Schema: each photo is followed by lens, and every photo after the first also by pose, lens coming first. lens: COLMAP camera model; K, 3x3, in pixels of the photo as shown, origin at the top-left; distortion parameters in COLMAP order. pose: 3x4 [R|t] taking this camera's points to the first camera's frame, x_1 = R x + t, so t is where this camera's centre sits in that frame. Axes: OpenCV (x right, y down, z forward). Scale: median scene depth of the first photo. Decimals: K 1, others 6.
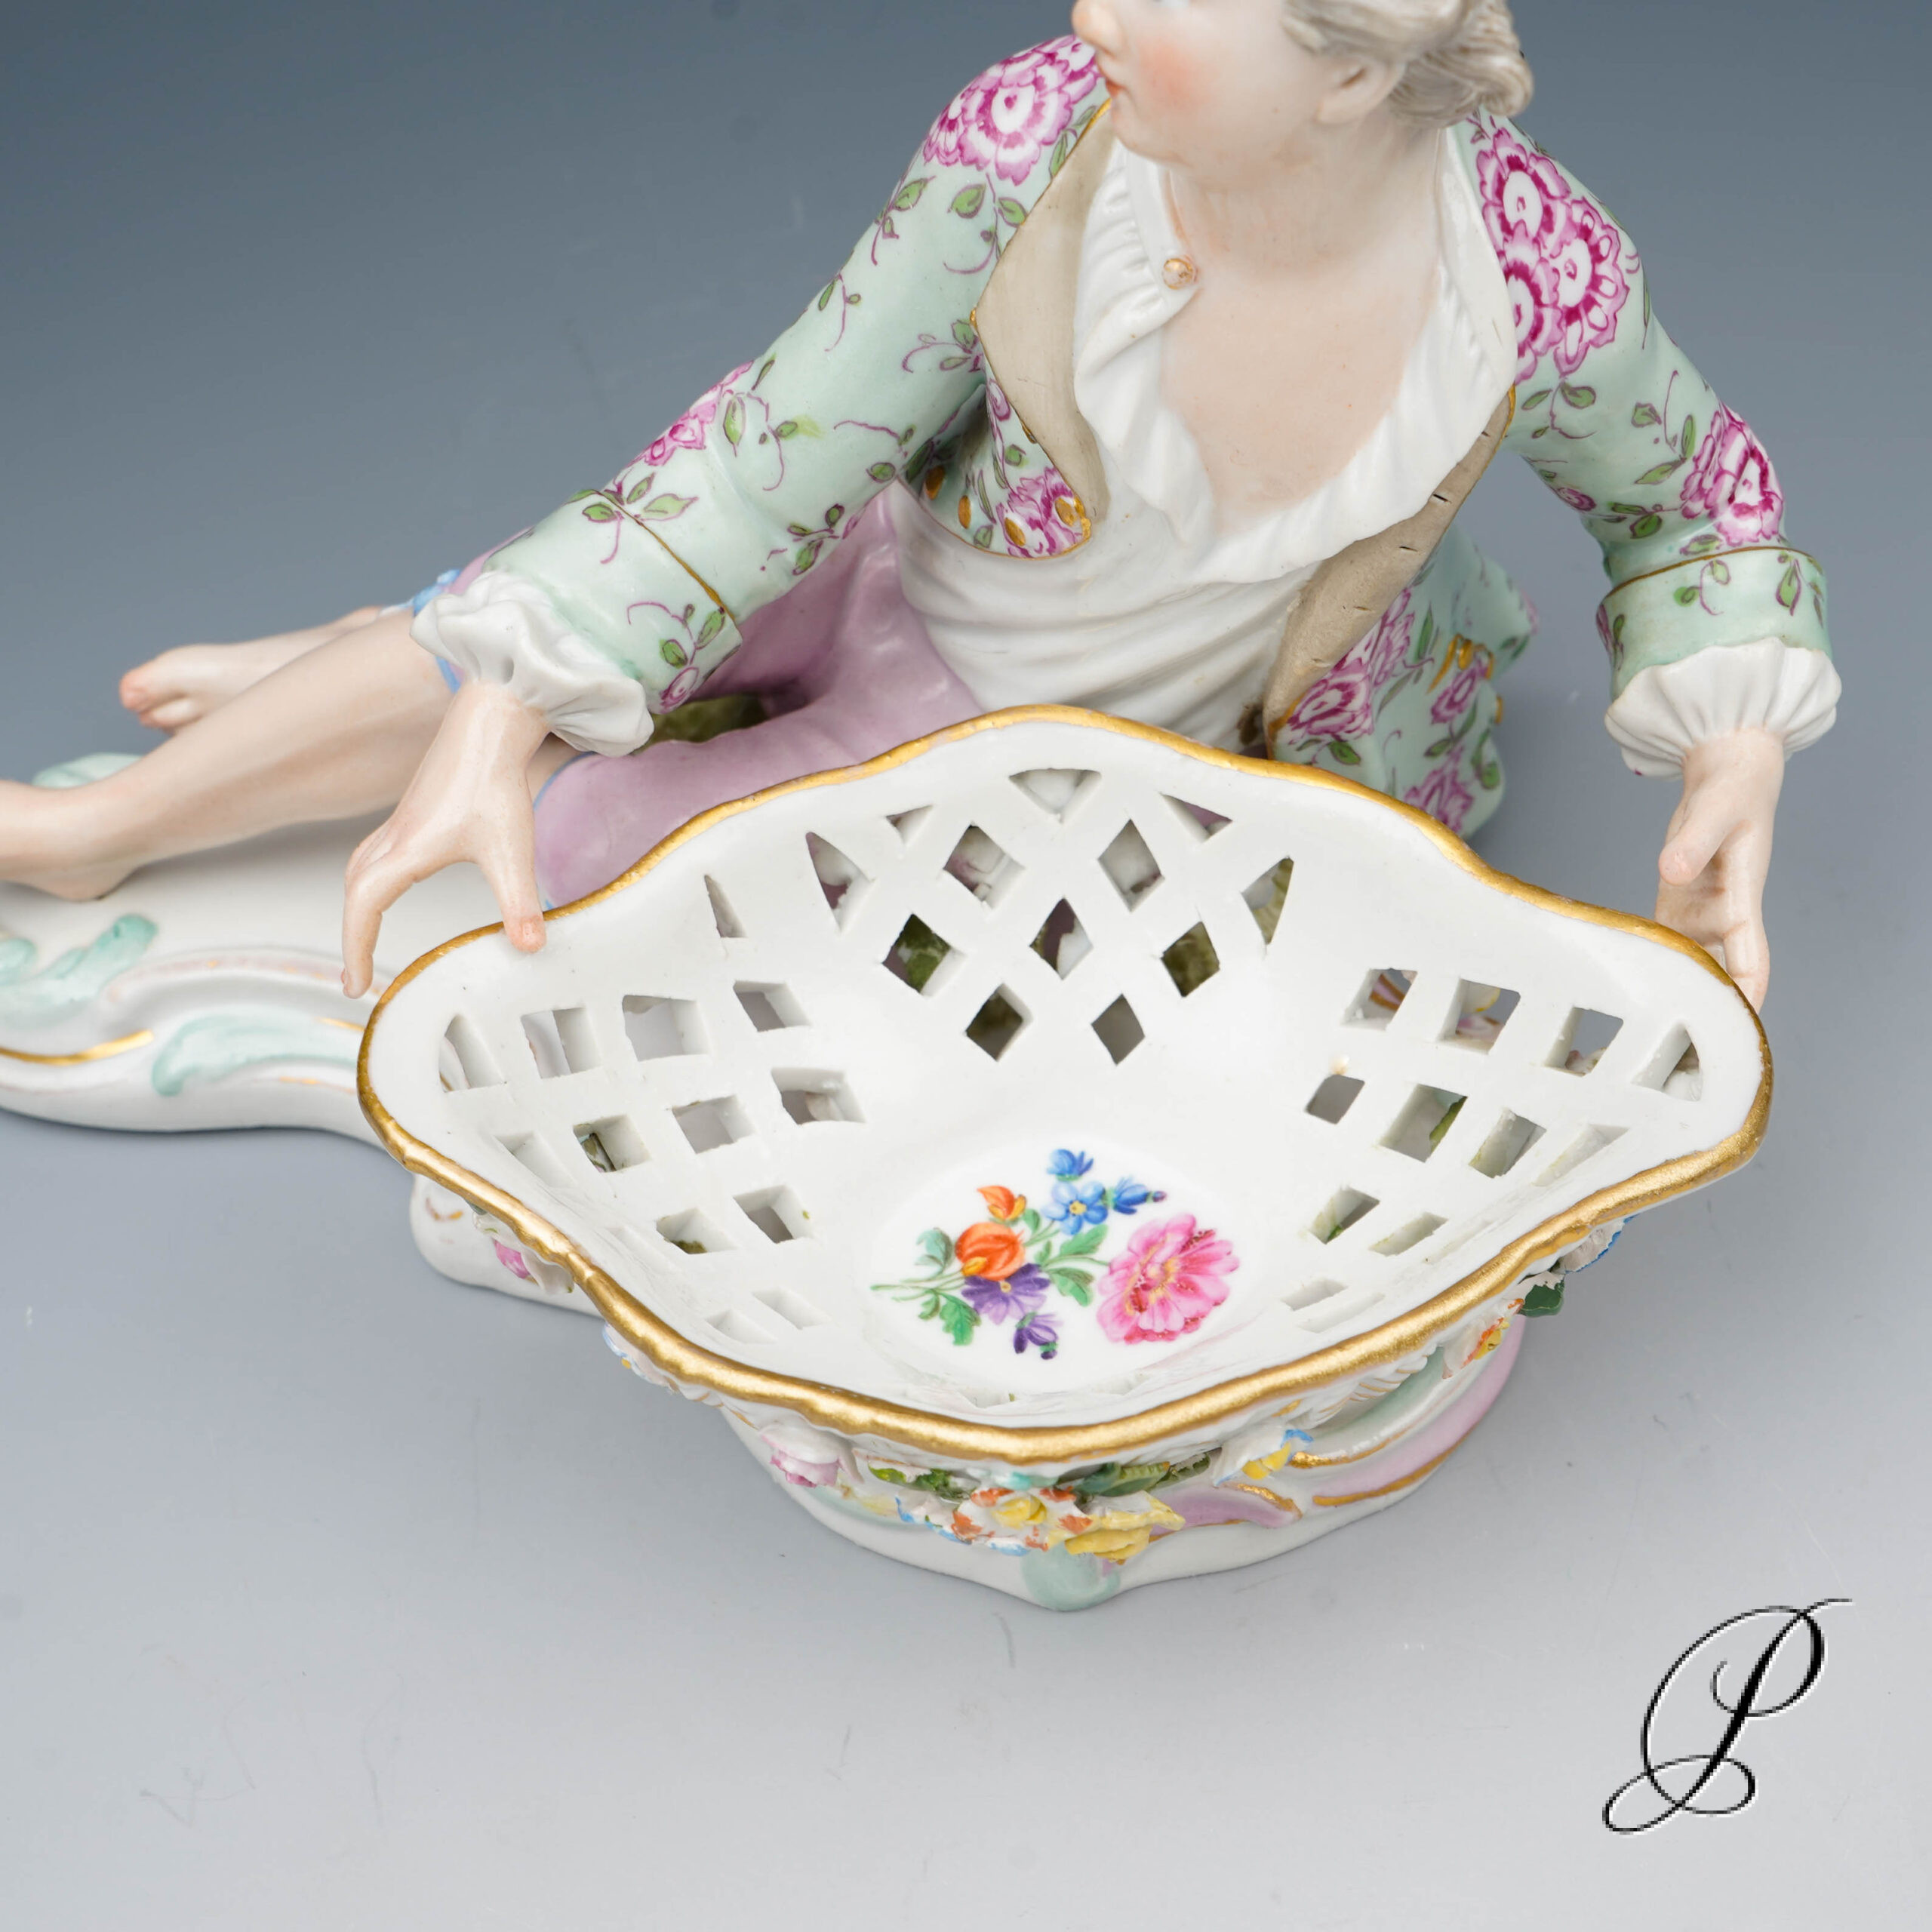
lens RADIAL K [[3148.1, 0, 1048.5], [0, 3148.1, 1053.8], [0, 0, 1]] dist [-0.004866, 0.025097]
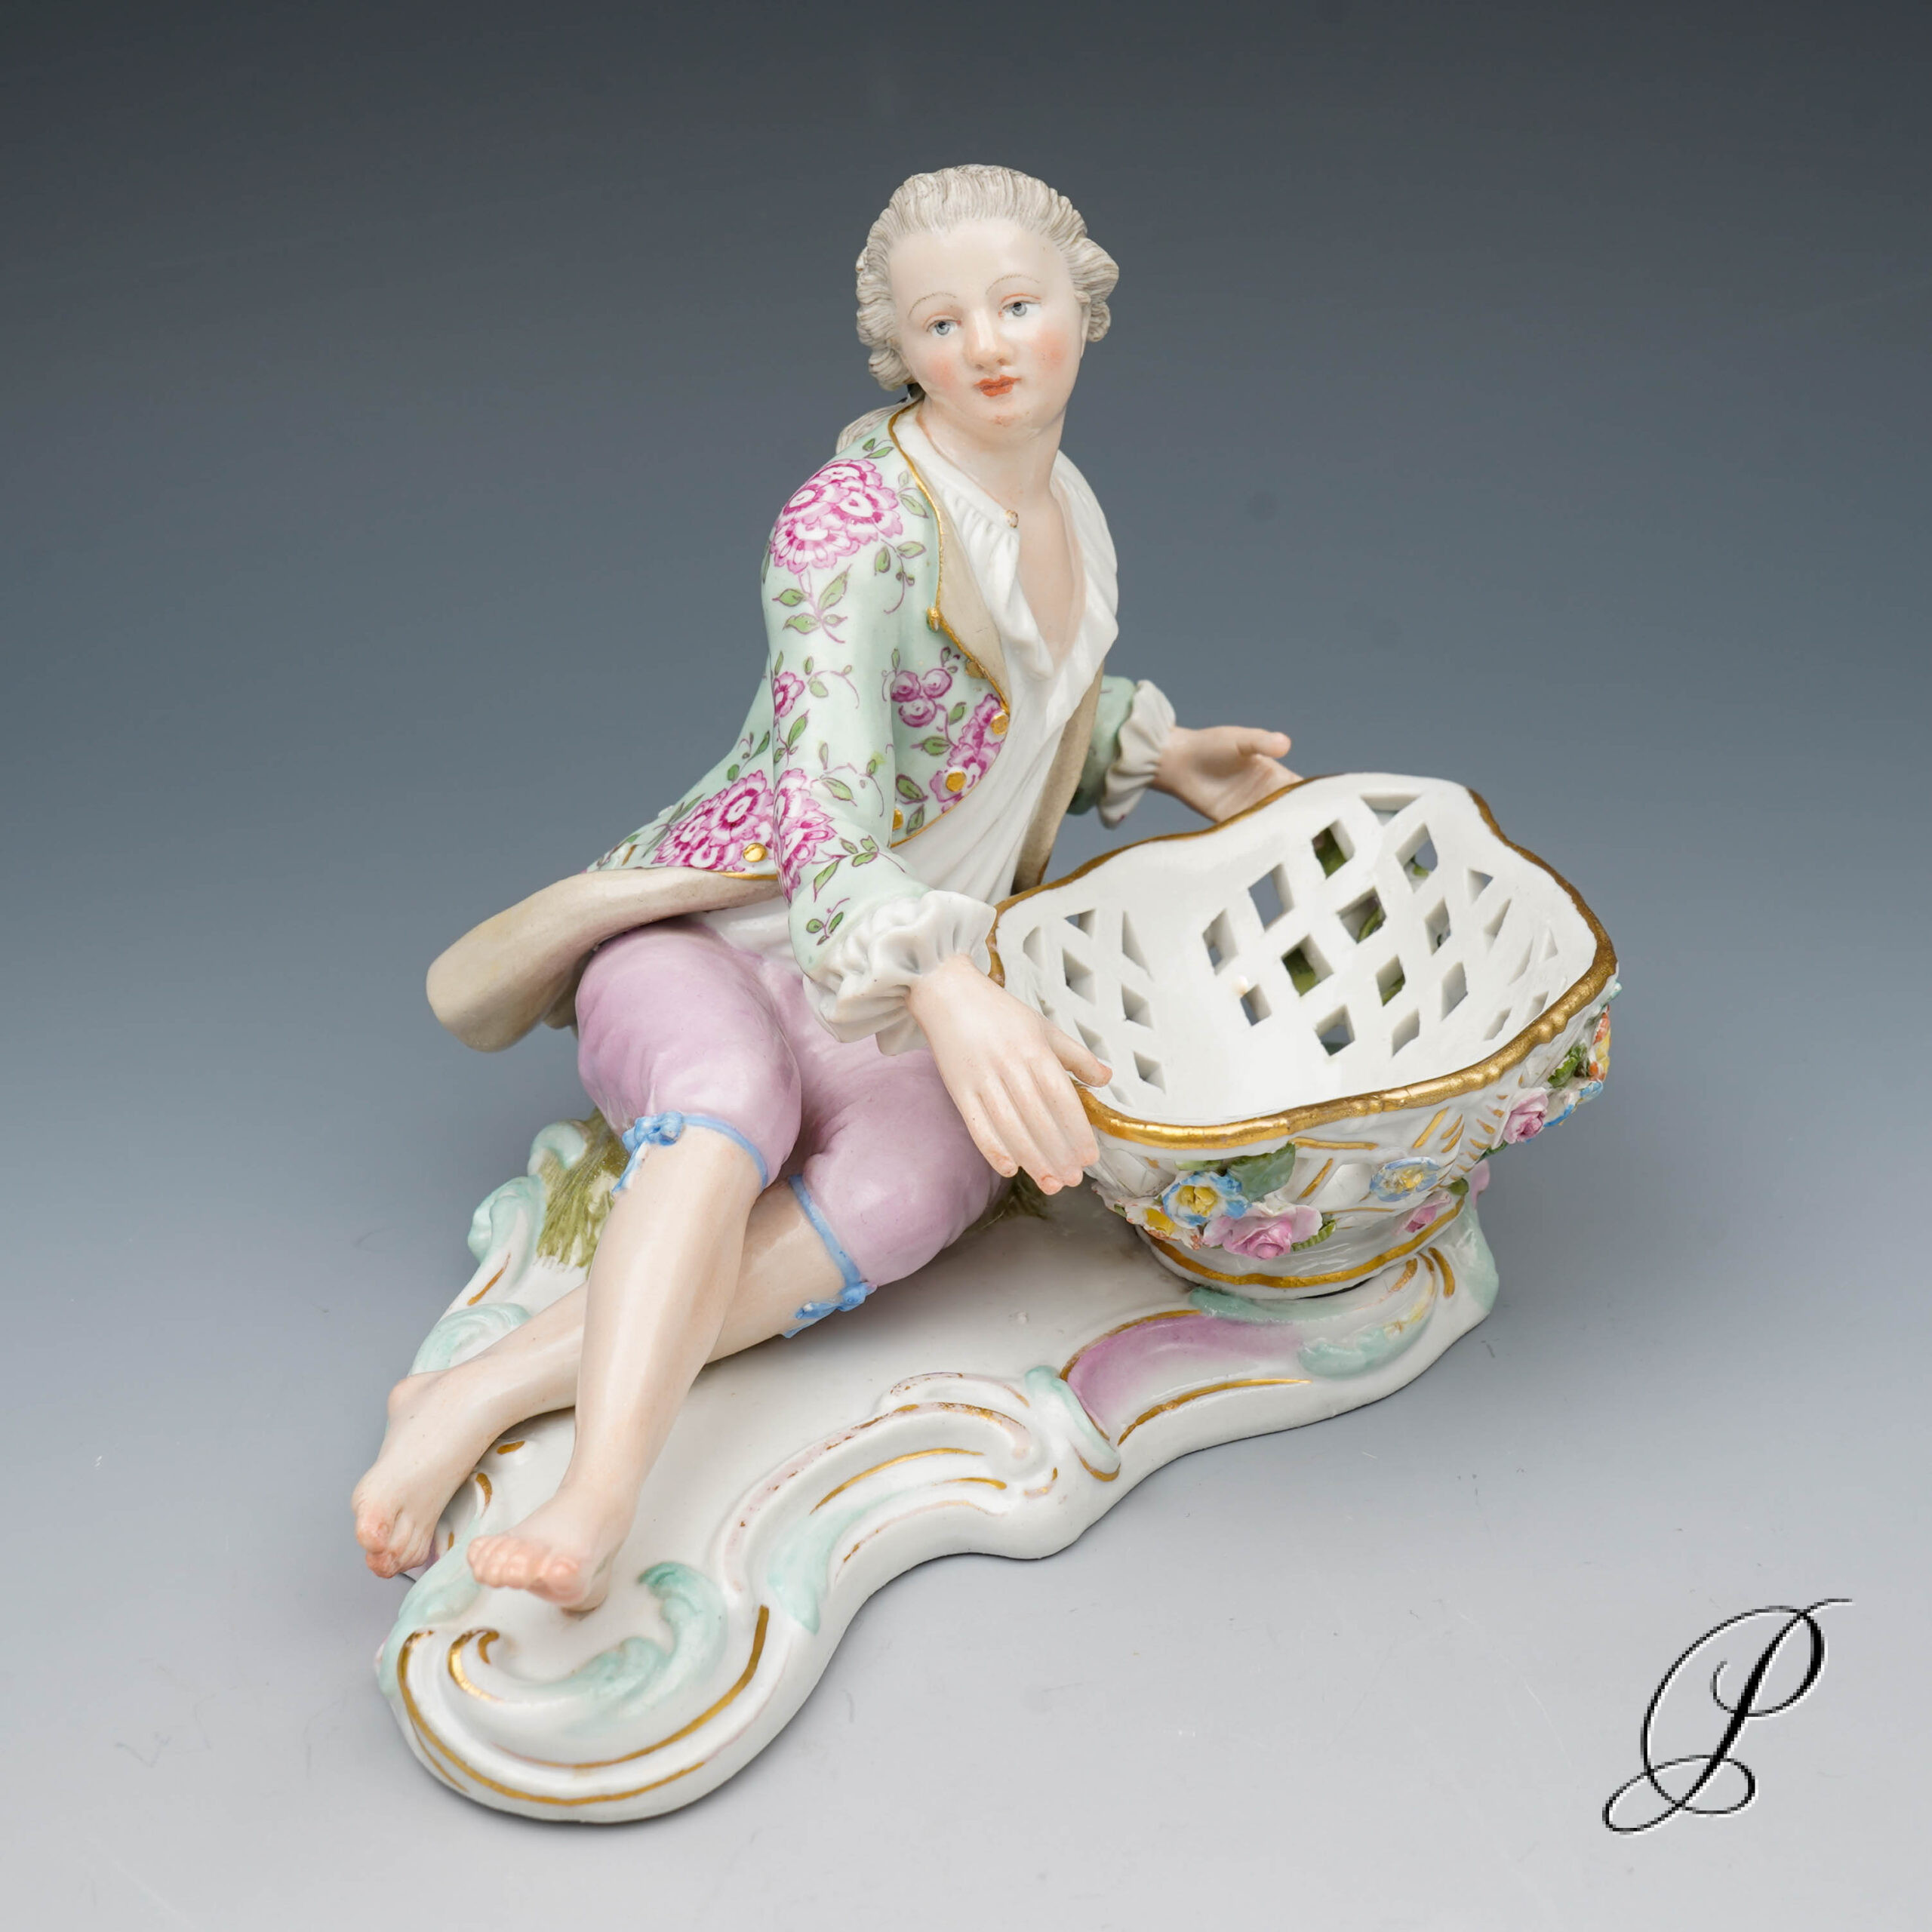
lens RADIAL K [[3247.1, 0, 969.3], [0, 3247.1, 834.9], [0, 0, 1]] dist [-0.005845, 0.104252]
pose [[0.297765, -0.328317, 0.896406, -1.382017], [0.766872, 0.641495, -0.019784, -0.118108], [-0.568544, 0.693320, 0.442792, 0.360115]]
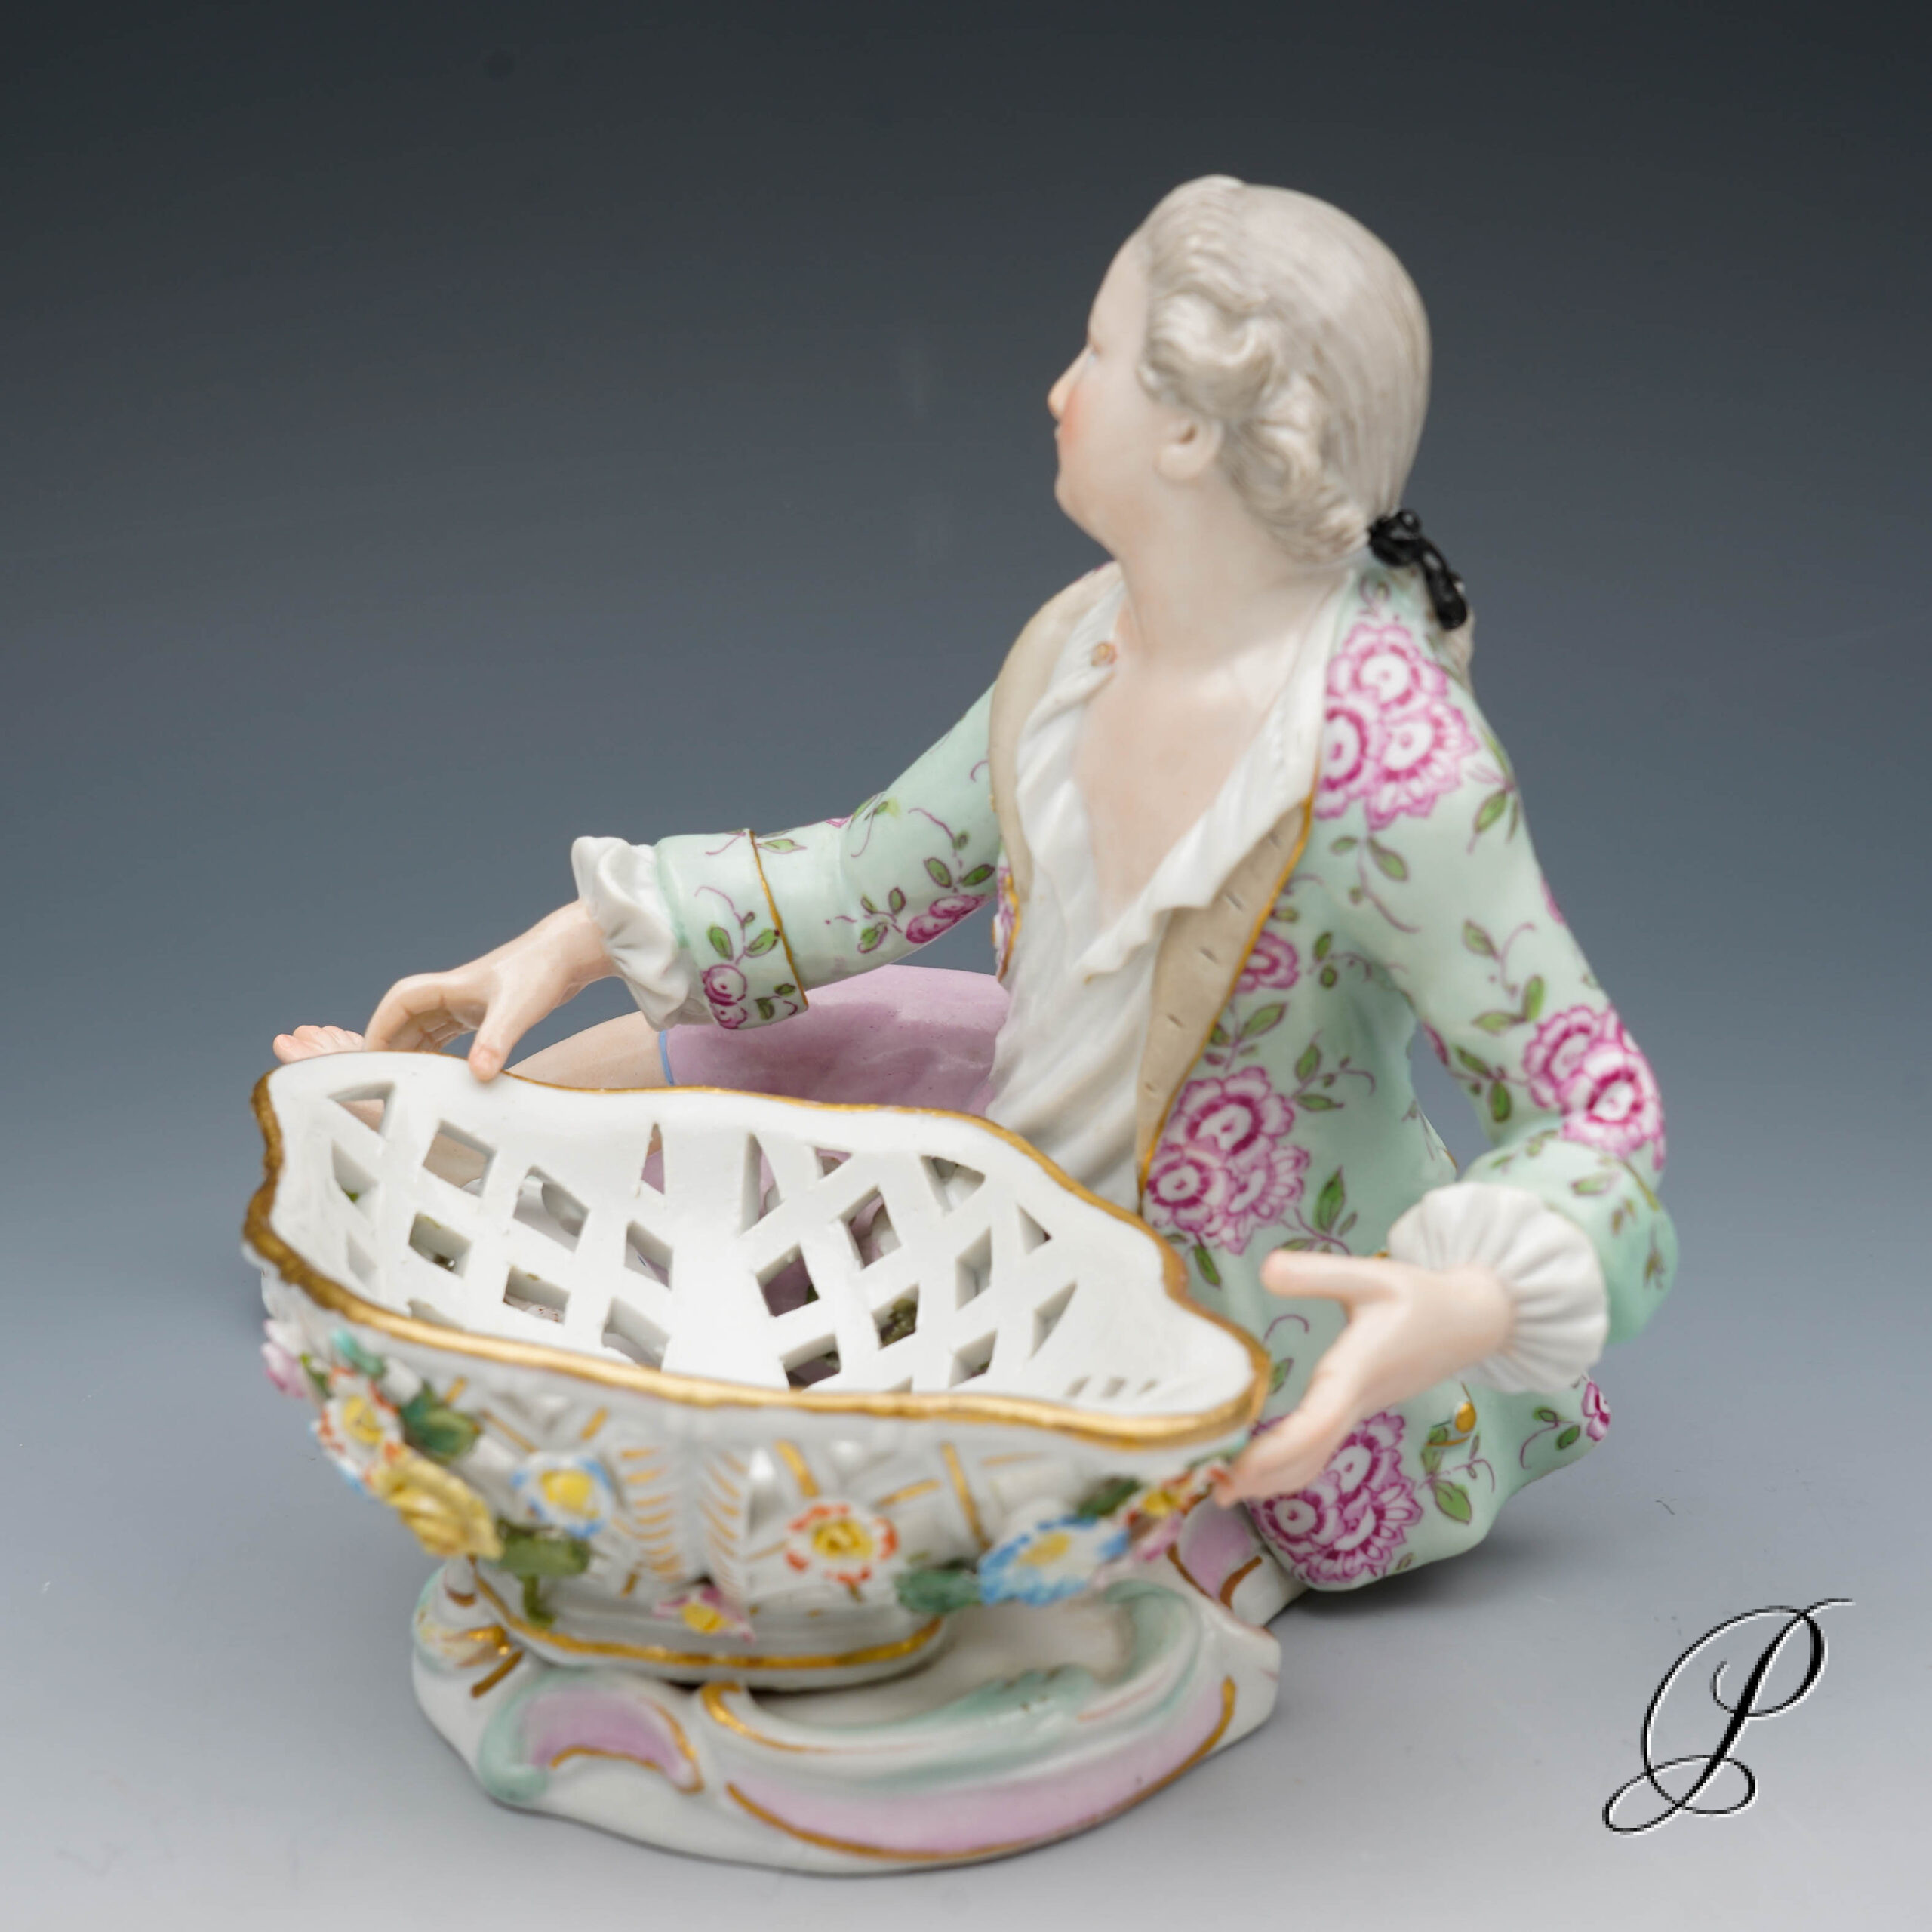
lens RADIAL K [[3169.3, 0, 929.5], [0, 3169.3, 1077.2], [0, 0, 1]] dist [0.014181, -0.010205]
pose [[0.759637, 0.260959, -0.595694, 0.684274], [-0.551085, 0.744668, -0.376531, 0.326605], [0.345335, 0.614305, 0.709488, 0.211431]]
